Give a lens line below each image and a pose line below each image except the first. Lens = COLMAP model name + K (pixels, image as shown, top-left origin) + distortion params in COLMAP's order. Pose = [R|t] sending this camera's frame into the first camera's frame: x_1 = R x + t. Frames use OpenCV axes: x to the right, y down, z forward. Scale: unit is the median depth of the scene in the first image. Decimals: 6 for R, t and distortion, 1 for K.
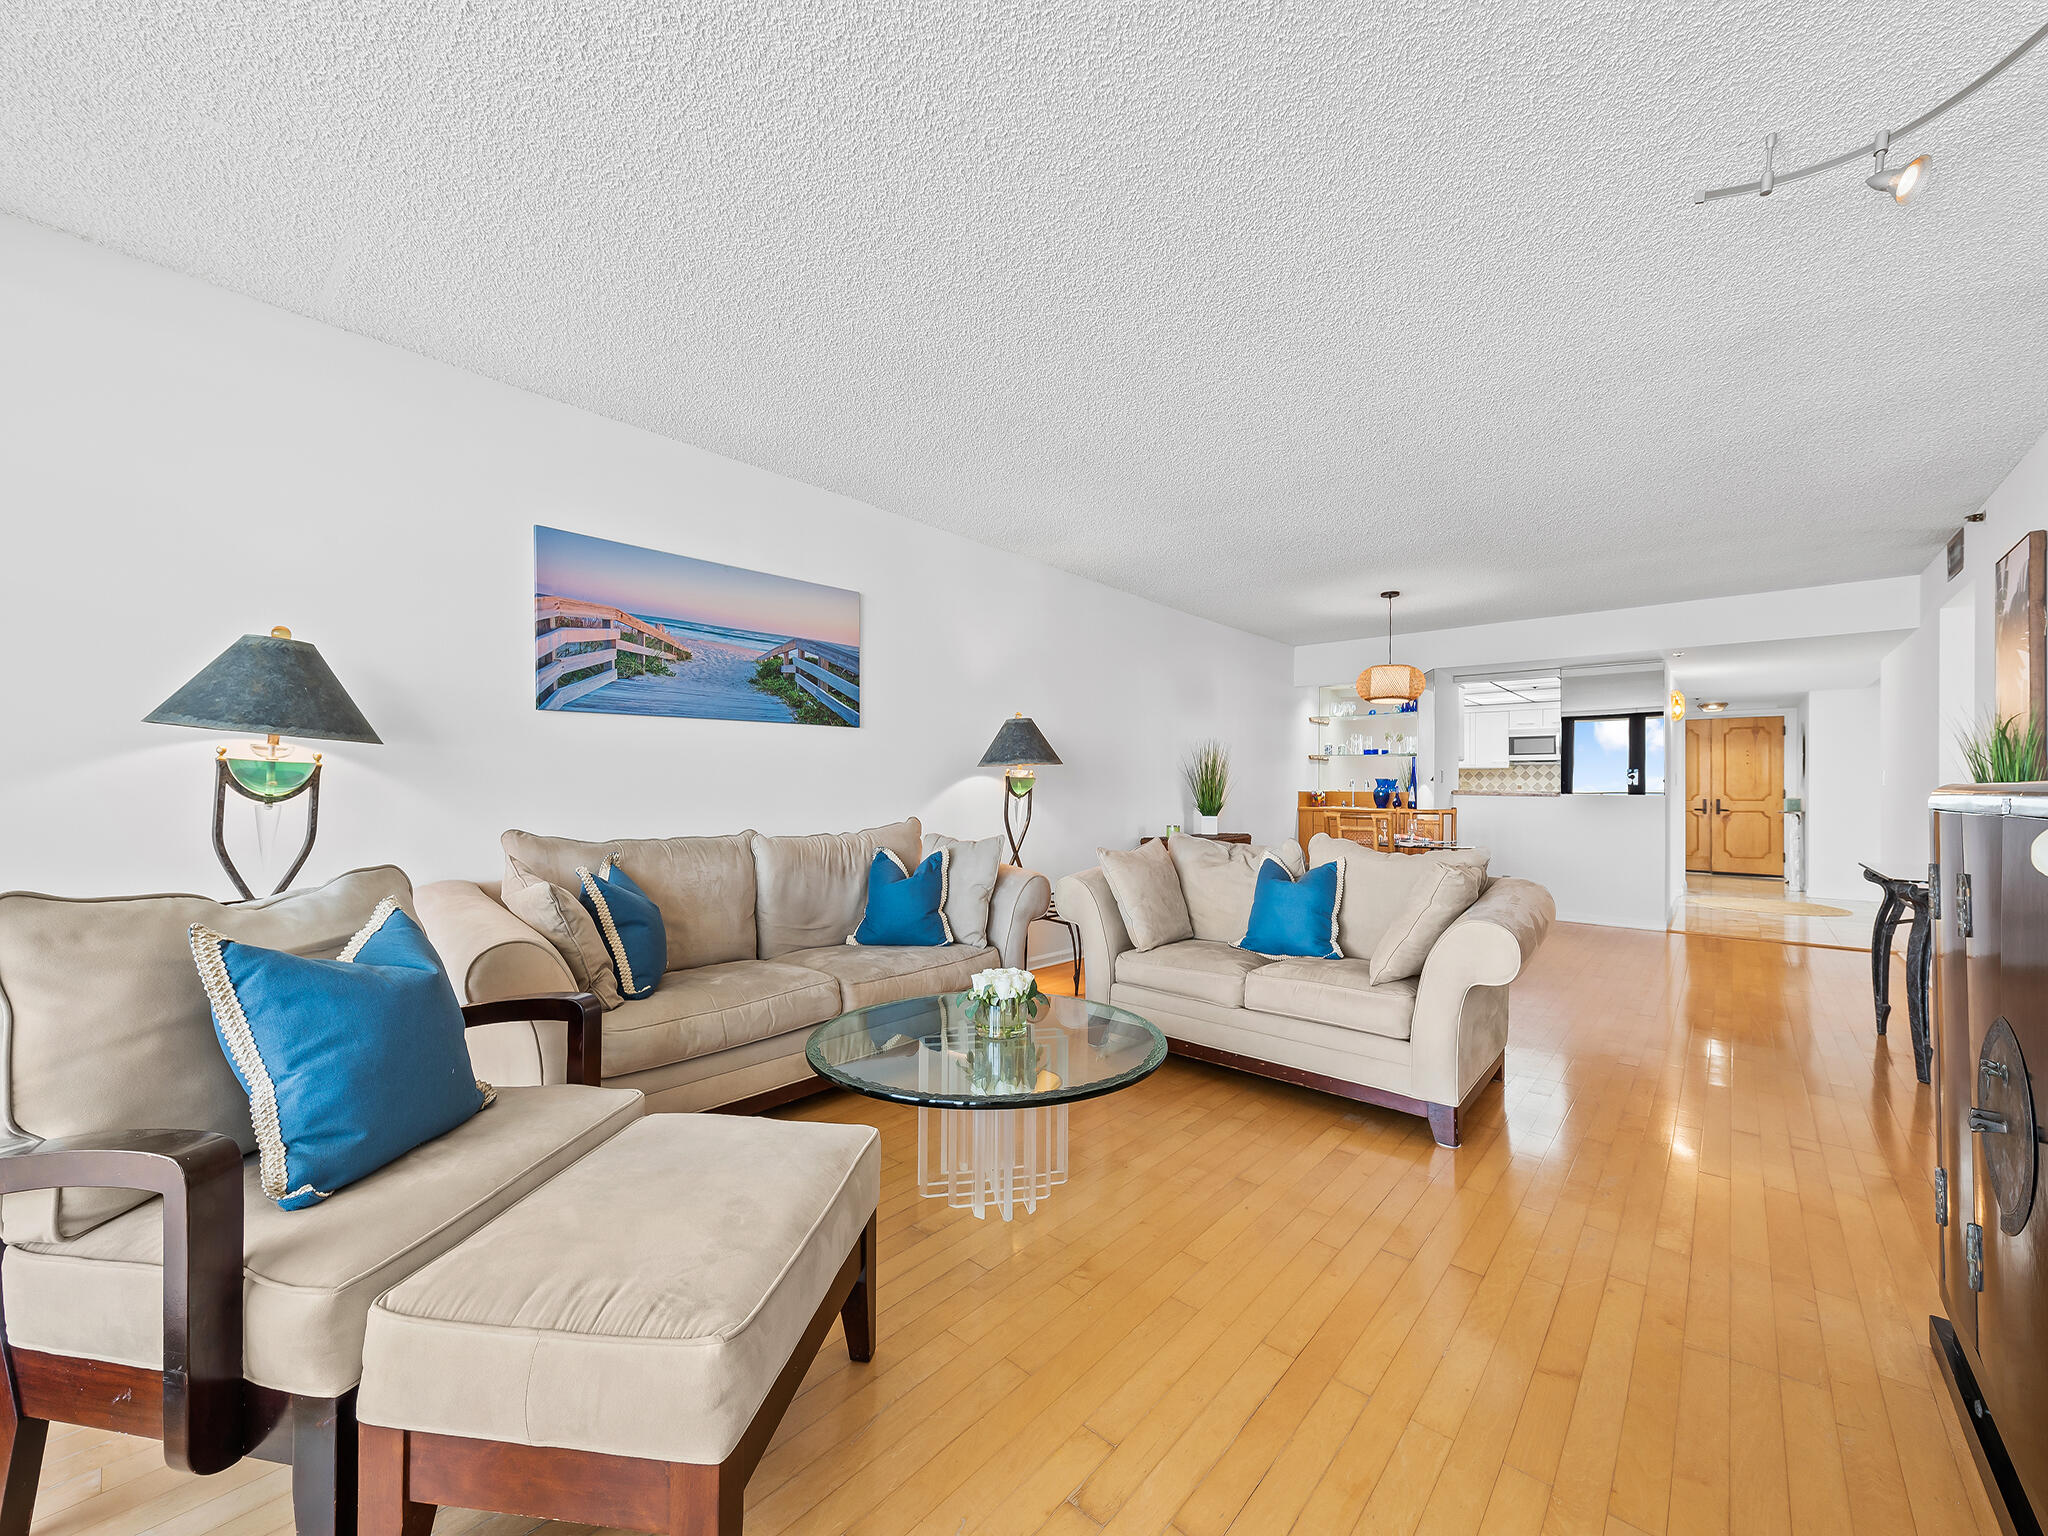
lens RADIAL K [[807.2, 0, 1006.6], [0, 807.2, 779.1], [0, 0, 1]] dist [0.003384, -0.000061]
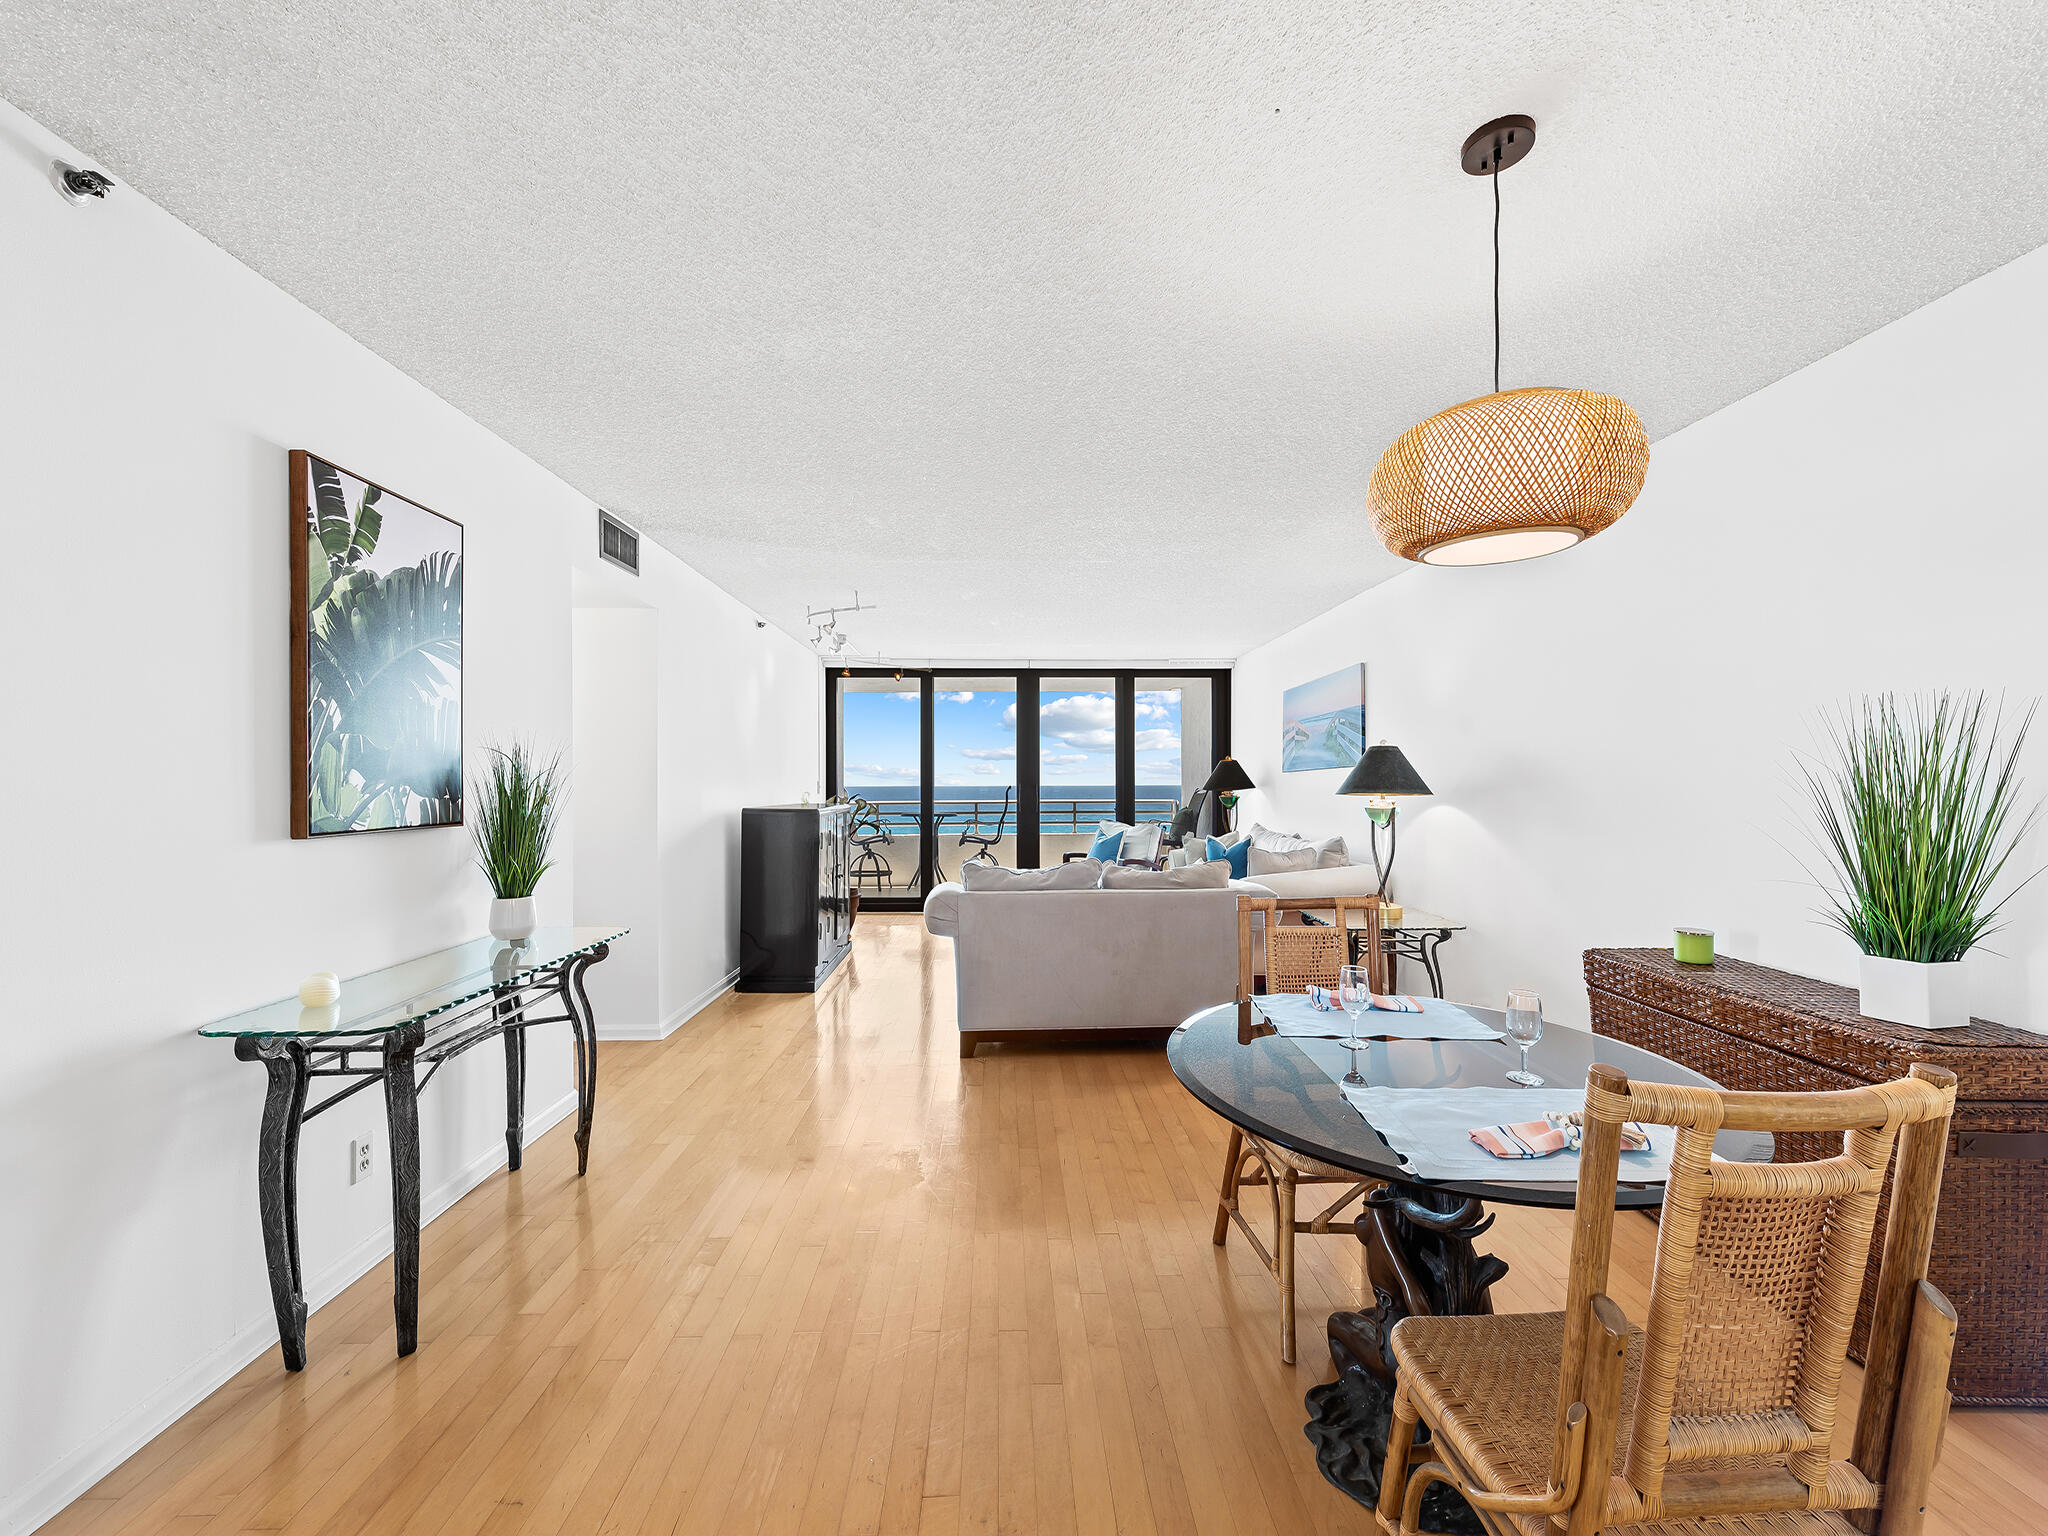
lens RADIAL K [[789.8, 0, 1023.8], [0, 789.8, 777.2], [0, 0, 1]] dist [0.001529, -0.000074]
pose [[-0.721694, -0.002072, -0.692210, 1.196724], [0.014998, 0.999714, -0.018629, -0.032460], [0.692050, -0.023826, -0.721456, 1.674378]]
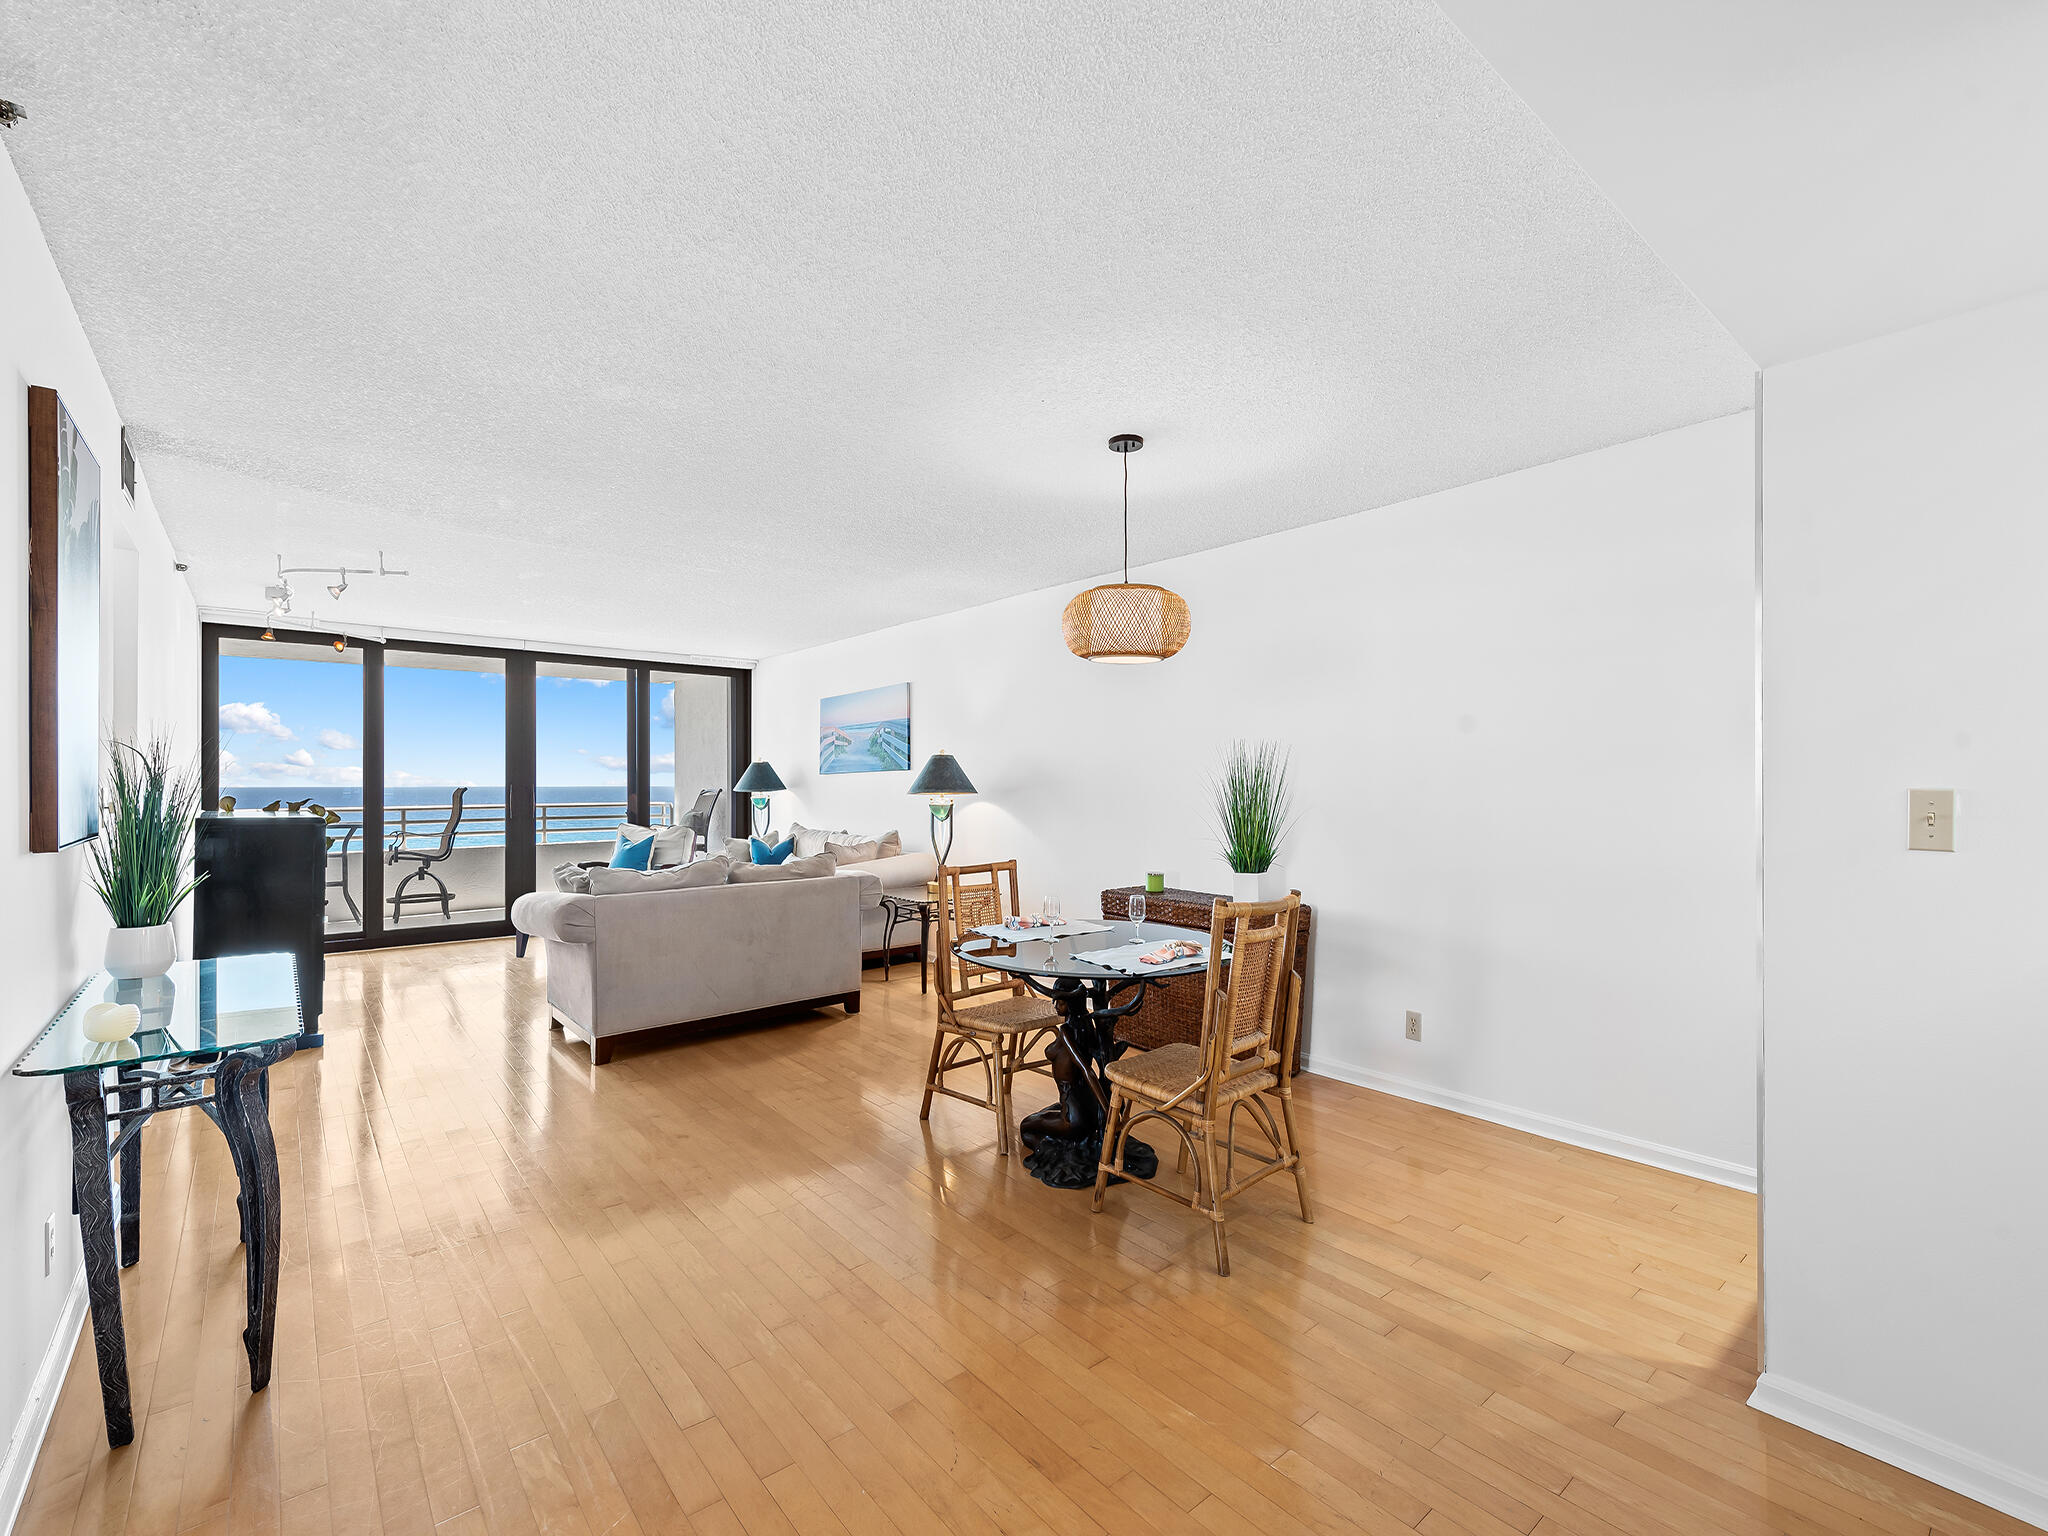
lens RADIAL K [[888.7, 0, 1019.3], [0, 888.7, 776.0], [0, 0, 1]] dist [0.009156, -0.000259]
pose [[-0.137136, -0.005798, -0.990535, 1.600099], [0.017992, 0.999803, -0.008343, -0.037179], [0.990389, -0.018966, -0.137005, 1.564599]]
